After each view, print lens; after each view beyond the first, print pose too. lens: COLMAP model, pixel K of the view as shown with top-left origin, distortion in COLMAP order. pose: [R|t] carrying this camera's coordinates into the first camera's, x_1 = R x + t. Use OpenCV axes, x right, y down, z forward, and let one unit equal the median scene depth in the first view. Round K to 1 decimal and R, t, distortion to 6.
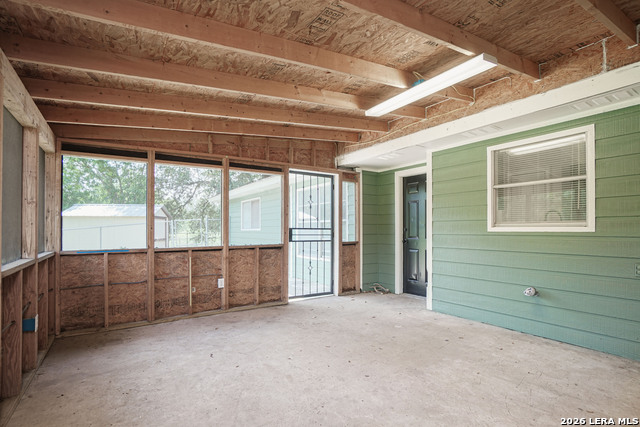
lens RADIAL K [[314.6, 0, 309.2], [0, 314.6, 228.7], [0, 0, 1]] dist [-0.028283, 0.006668]
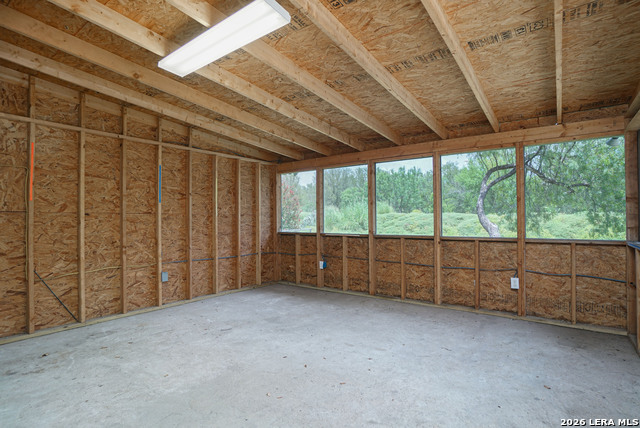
lens RADIAL K [[314.6, 0, 320.5], [0, 314.6, 215.2], [0, 0, 1]] dist [-0.028283, 0.006668]
pose [[-0.943921, 0.005623, -0.330124, 0.392538], [0.009863, 0.999889, -0.011170, 0.004217], [0.330025, -0.013799, -0.943871, 1.922942]]
